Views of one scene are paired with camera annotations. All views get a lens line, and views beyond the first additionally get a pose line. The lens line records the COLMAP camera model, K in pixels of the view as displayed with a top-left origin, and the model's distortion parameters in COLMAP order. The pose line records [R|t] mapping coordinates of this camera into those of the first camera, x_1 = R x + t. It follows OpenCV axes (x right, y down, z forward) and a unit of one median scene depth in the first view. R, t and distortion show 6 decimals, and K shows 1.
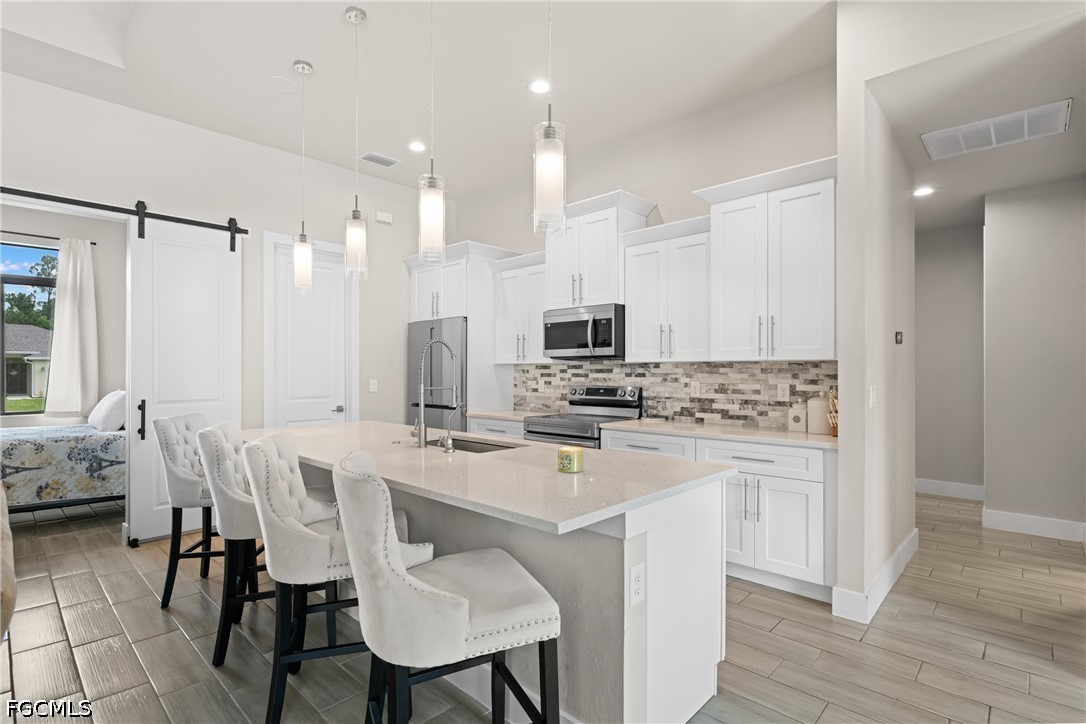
lens RADIAL K [[511.5, 0, 544.7], [0, 511.5, 367.6], [0, 0, 1]] dist [-0.016549, -0.000054]
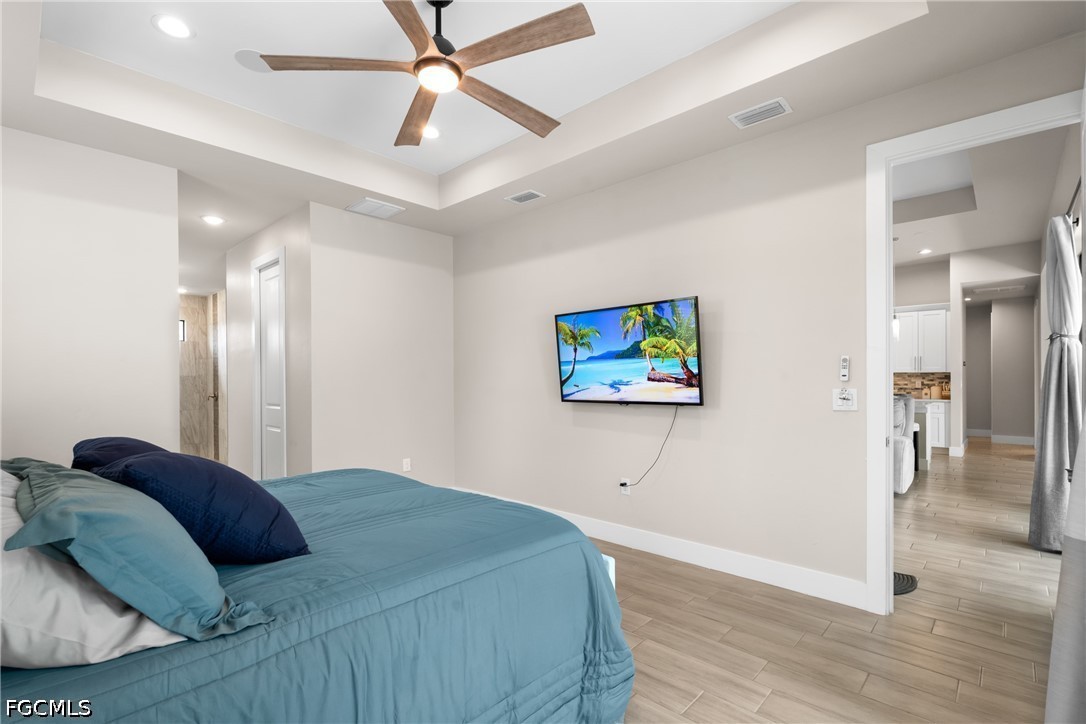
lens RADIAL K [[511.5, 0, 538.8], [0, 511.5, 370.8], [0, 0, 1]] dist [-0.016549, -0.000054]
pose [[0.999931, -0.002774, 0.011402, -1.299151], [0.002846, 0.999976, -0.006335, -0.008871], [-0.011384, 0.006367, 0.999915, -1.352184]]
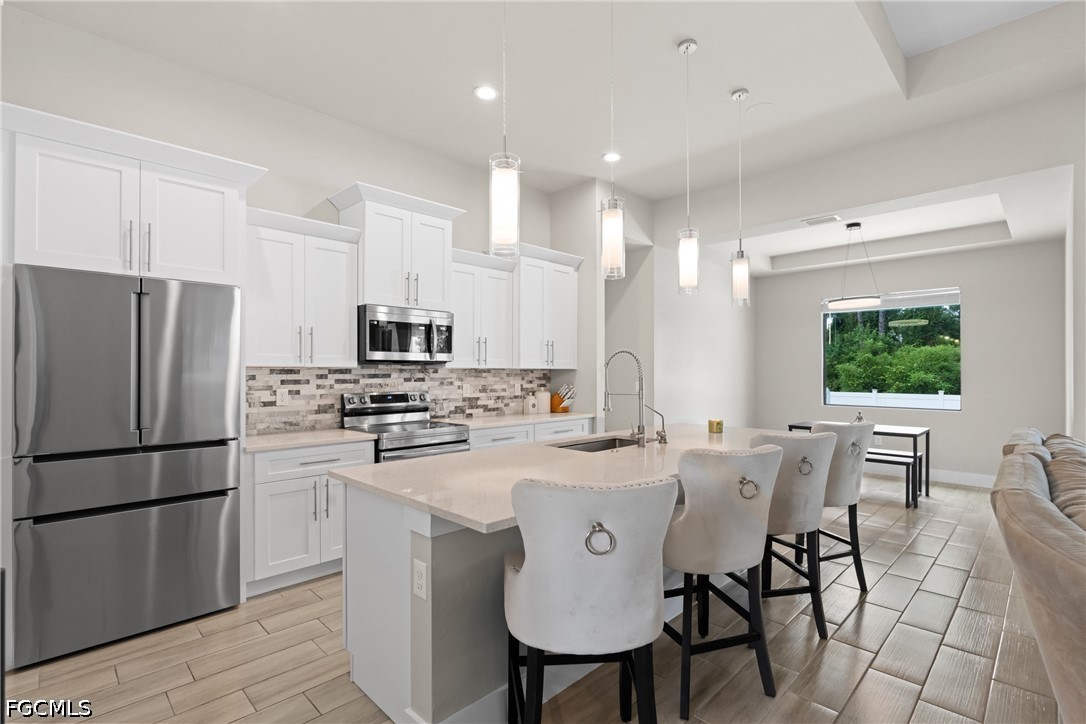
lens RADIAL K [[511.5, 0, 541.7], [0, 511.5, 365.6], [0, 0, 1]] dist [-0.016549, -0.000054]
pose [[0.034153, 0.008549, 0.999380, -0.912079], [-0.009980, 0.999916, -0.008212, -0.008880], [-0.999367, -0.009694, 0.034236, 0.770139]]
